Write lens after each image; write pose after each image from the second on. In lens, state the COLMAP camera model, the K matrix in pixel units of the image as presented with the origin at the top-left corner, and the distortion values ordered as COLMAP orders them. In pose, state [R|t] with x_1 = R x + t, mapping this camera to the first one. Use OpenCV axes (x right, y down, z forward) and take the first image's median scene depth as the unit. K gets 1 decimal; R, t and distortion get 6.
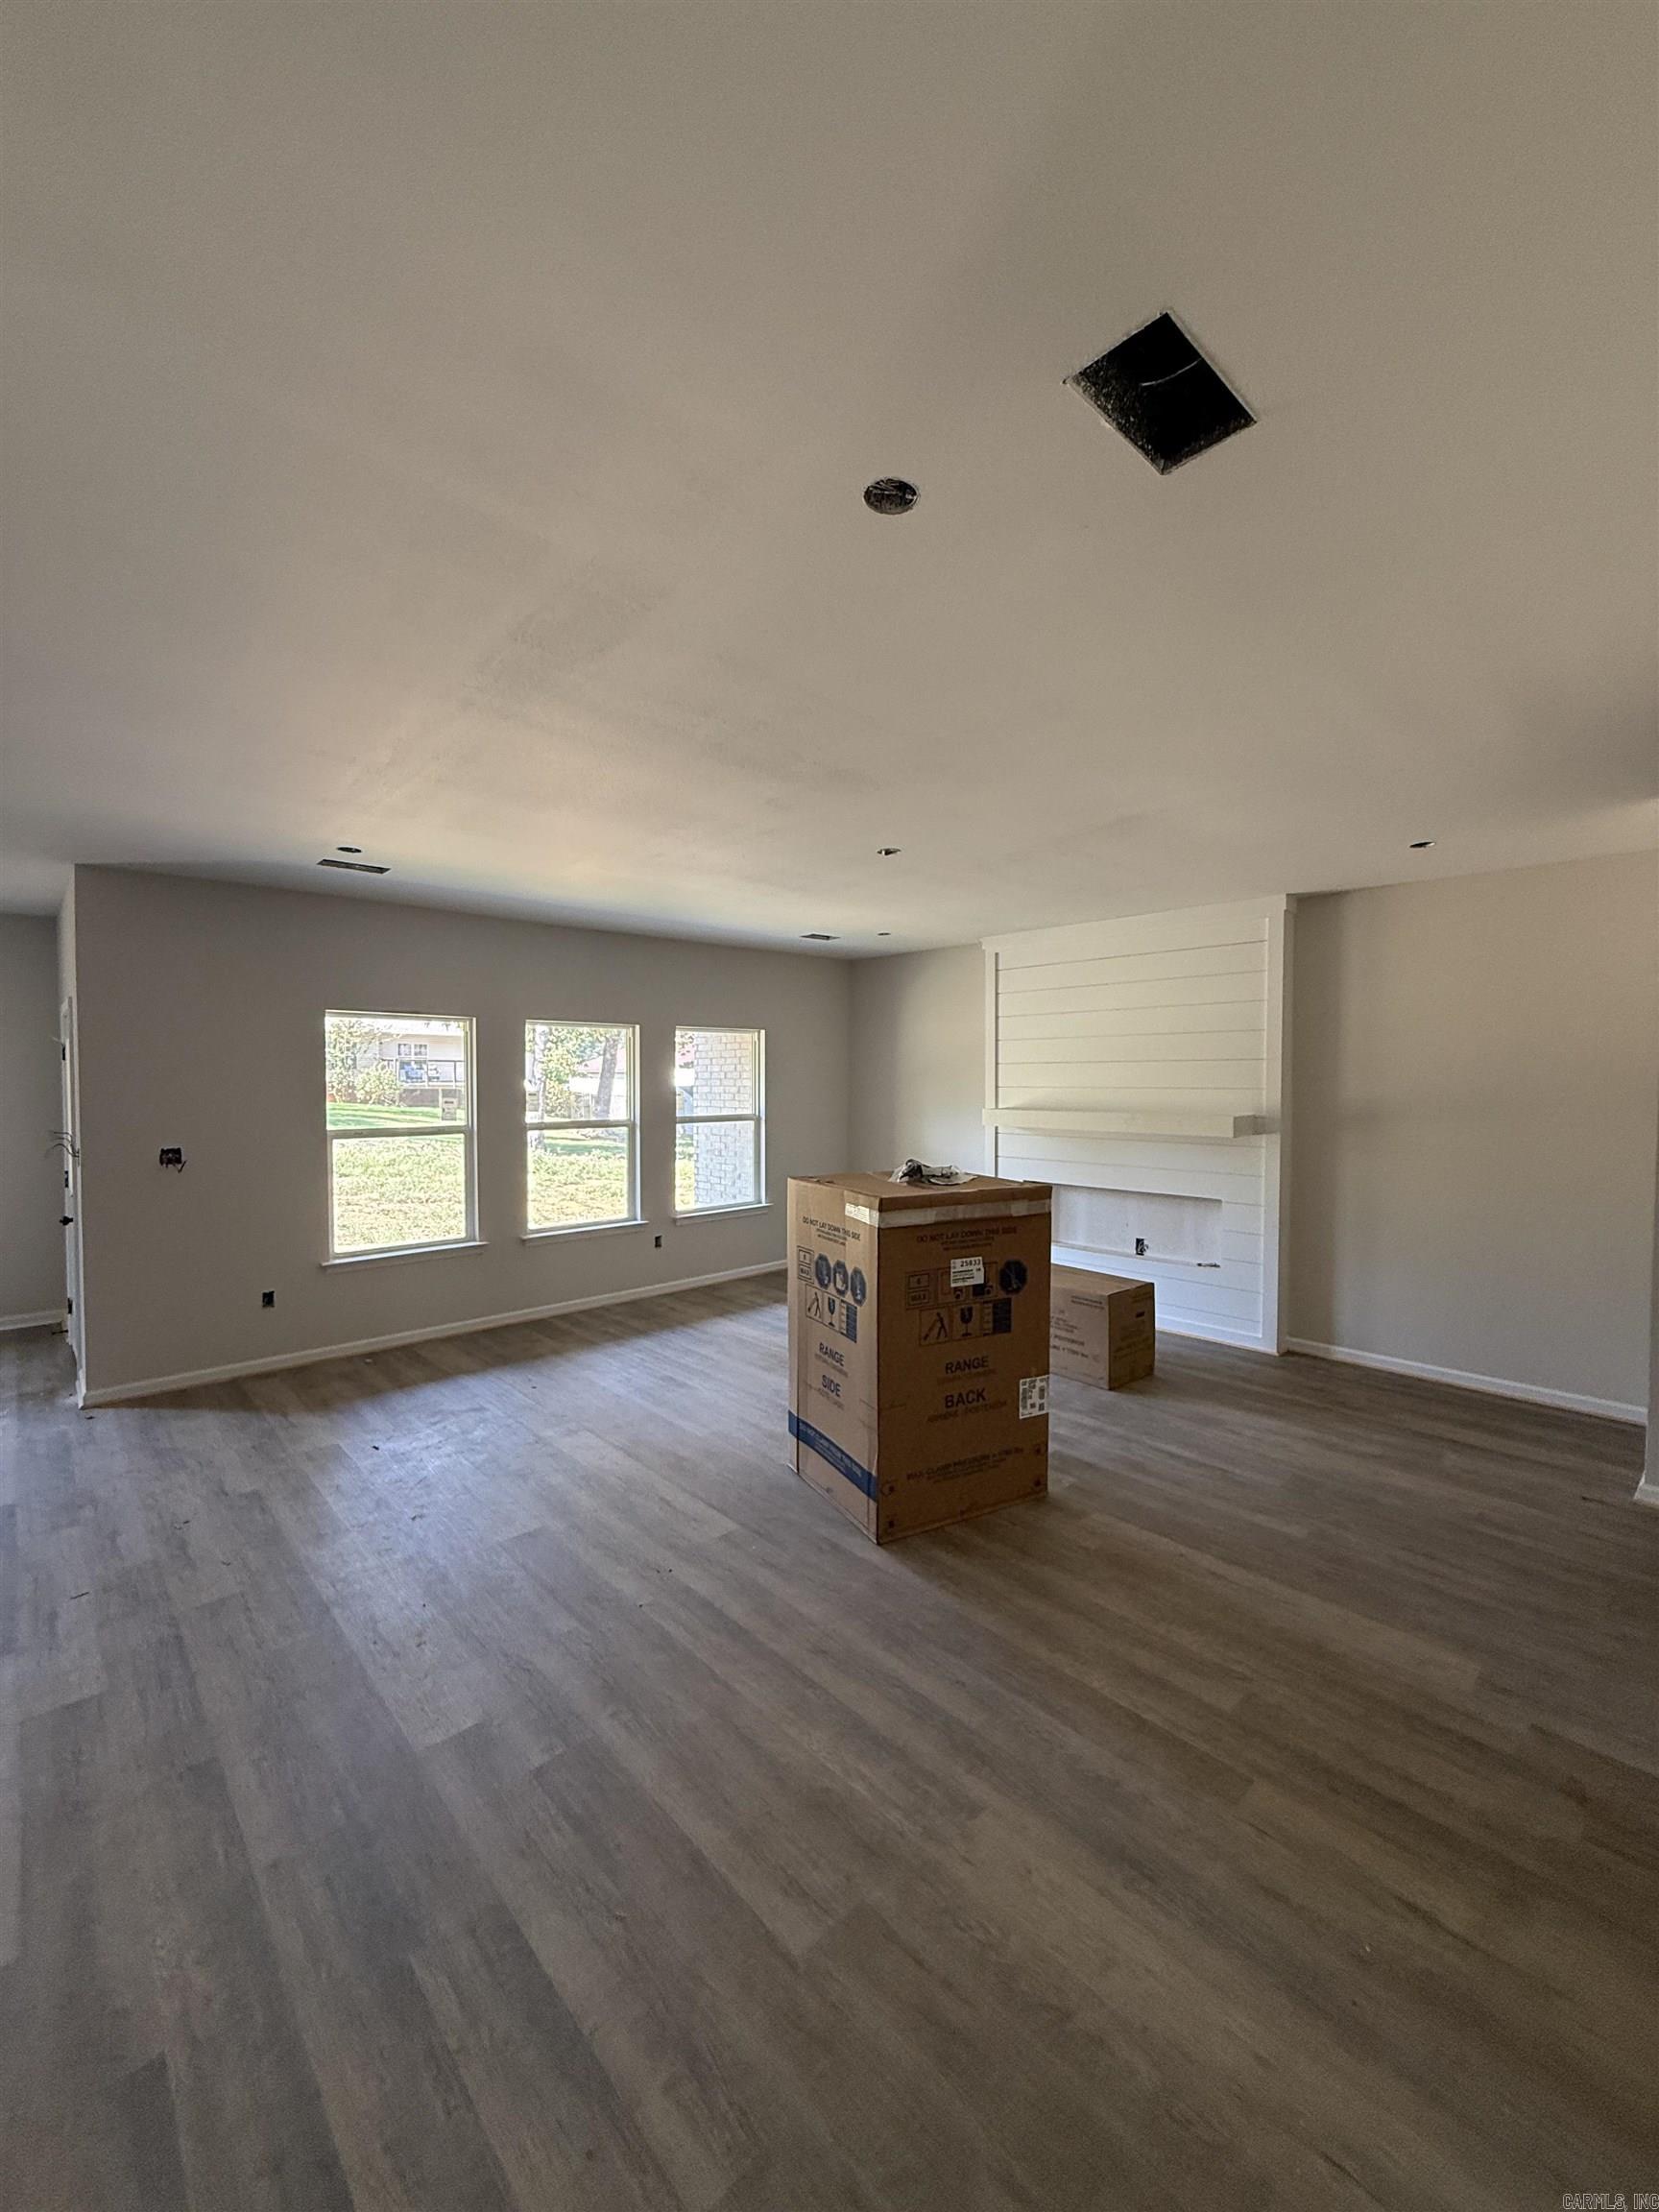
lens RADIAL K [[876.6, 0, 829.5], [0, 876.6, 1106.0], [0, 0, 1]] dist [-0.000721, -0.000074]
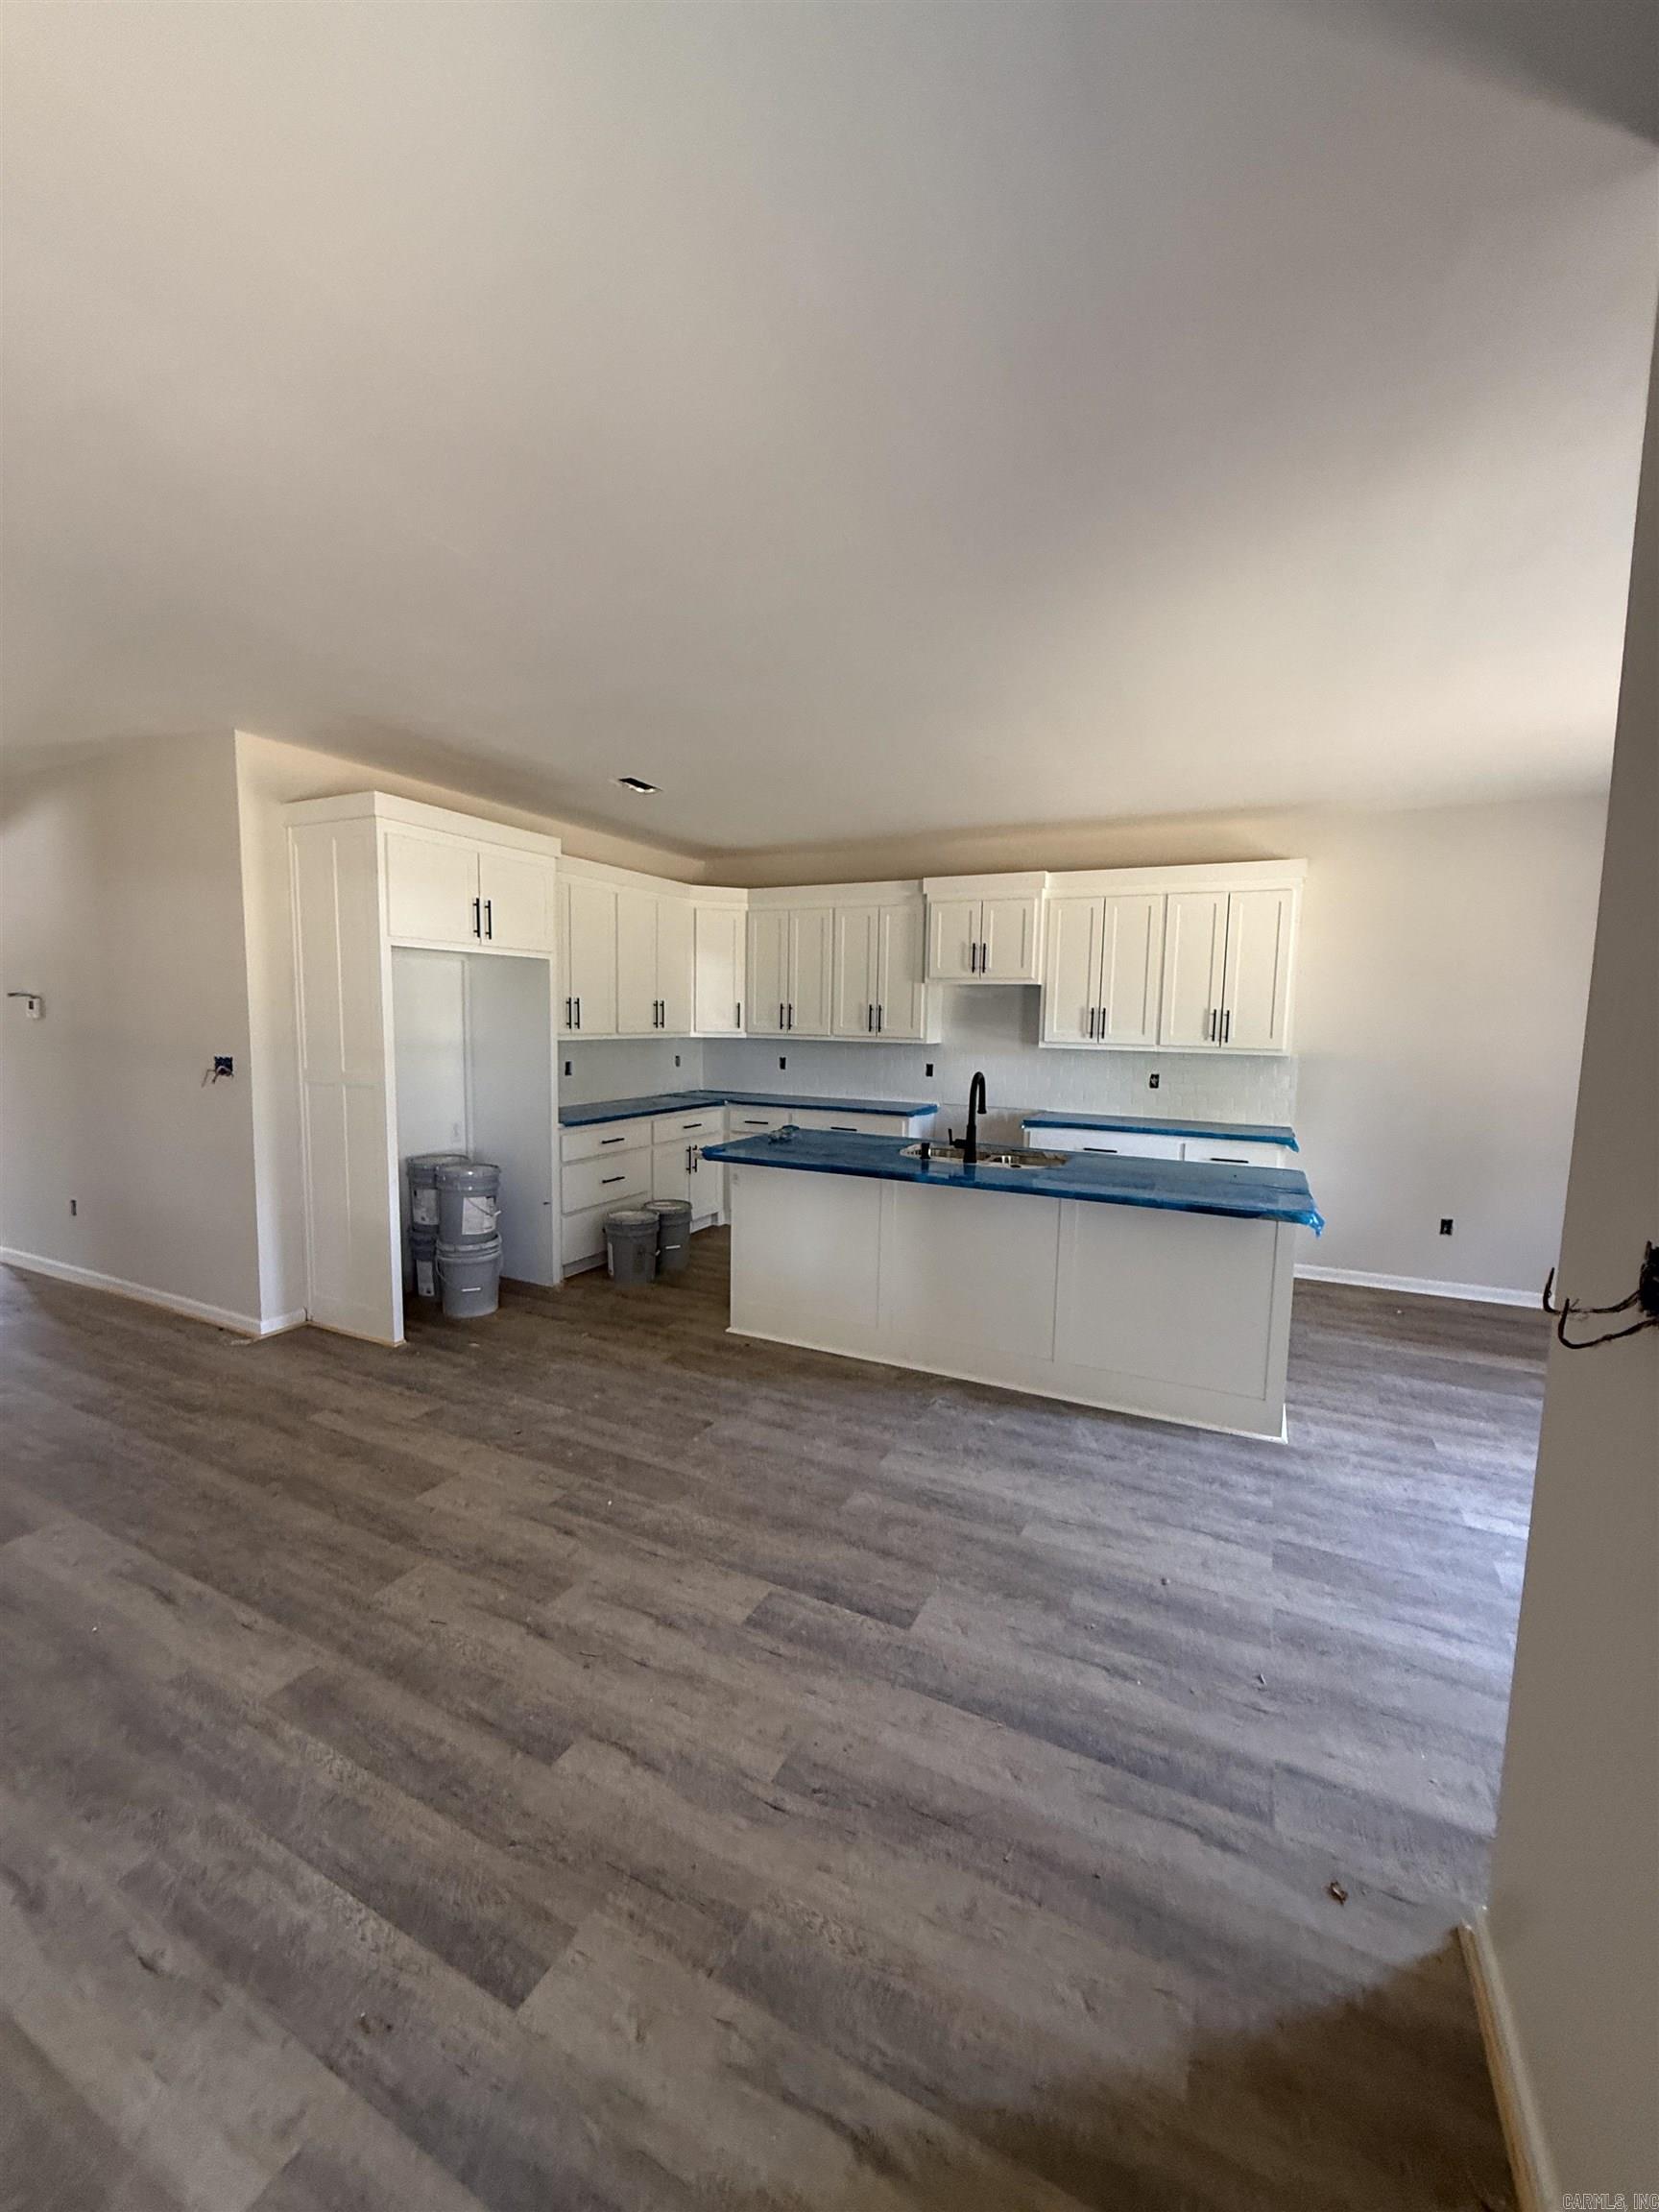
lens RADIAL K [[877.9, 0, 829.5], [0, 877.9, 1106.0], [0, 0, 1]] dist [-0.000191, 0.000121]
pose [[-0.936502, 0.026743, -0.349642, -0.591314], [-0.022487, 0.990455, 0.135987, -0.013338], [0.349941, 0.135214, -0.926962, 1.372356]]
